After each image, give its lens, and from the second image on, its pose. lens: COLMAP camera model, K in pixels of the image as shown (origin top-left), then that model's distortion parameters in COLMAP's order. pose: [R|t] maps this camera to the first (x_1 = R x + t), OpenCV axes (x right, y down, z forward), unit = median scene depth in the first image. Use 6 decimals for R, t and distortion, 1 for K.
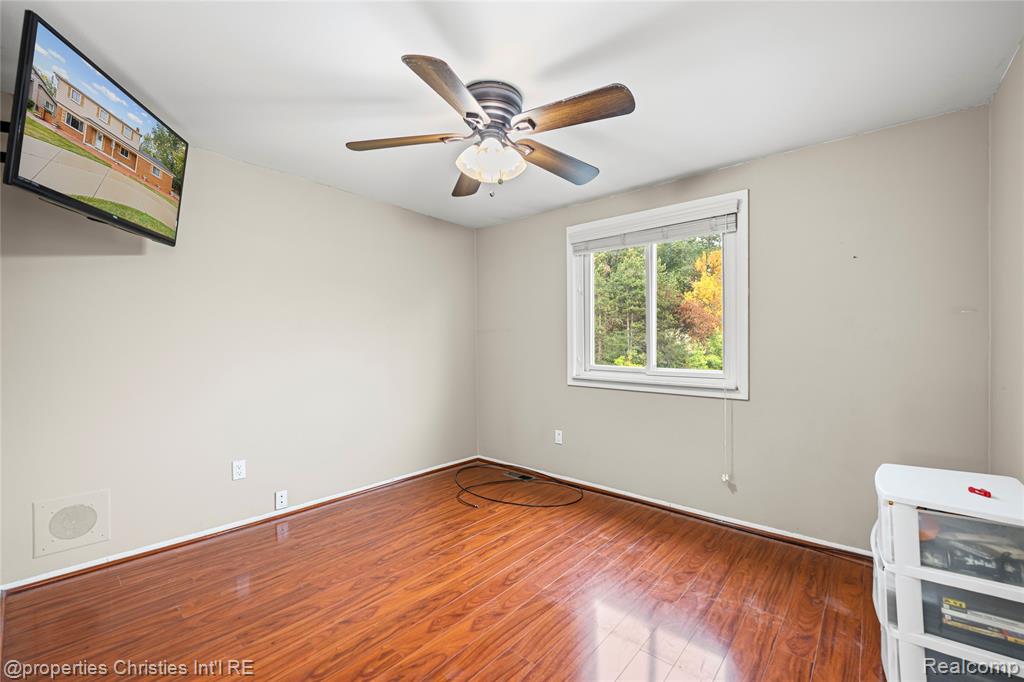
lens RADIAL K [[439.0, 0, 513.3], [0, 439.0, 341.8], [0, 0, 1]] dist [0.000592, 0.000078]
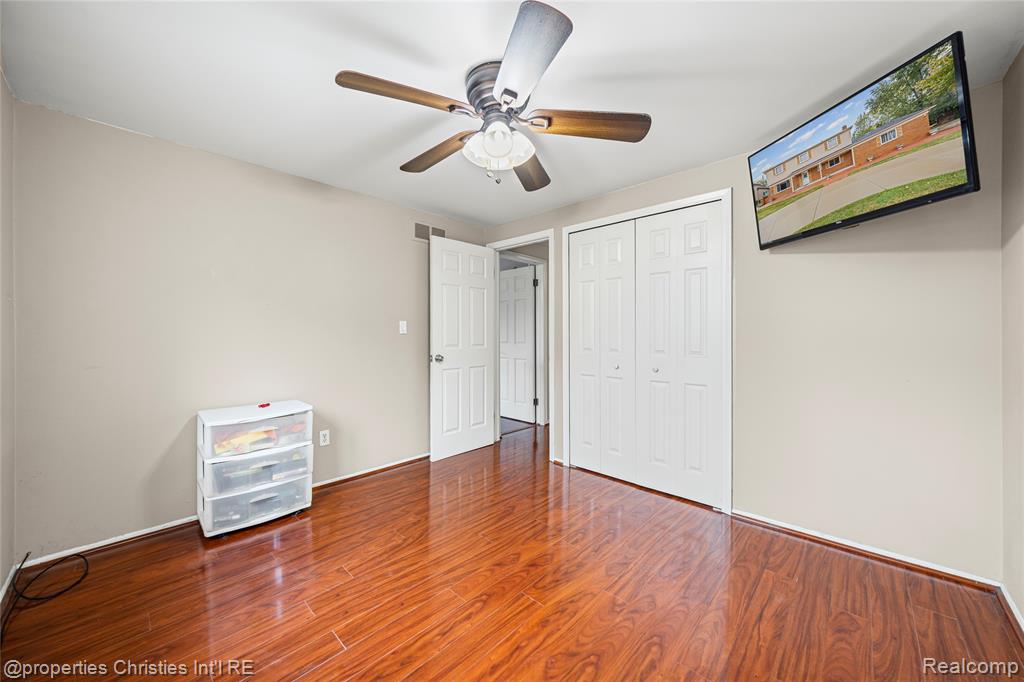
lens RADIAL K [[374.5, 0, 509.9], [0, 374.5, 335.2], [0, 0, 1]] dist [-0.000322, -0.000011]
pose [[-0.998503, -0.002364, 0.054638, -0.118585], [-0.002117, 0.999987, 0.004591, 0.004937], [-0.054648, 0.004469, -0.998496, 1.984233]]
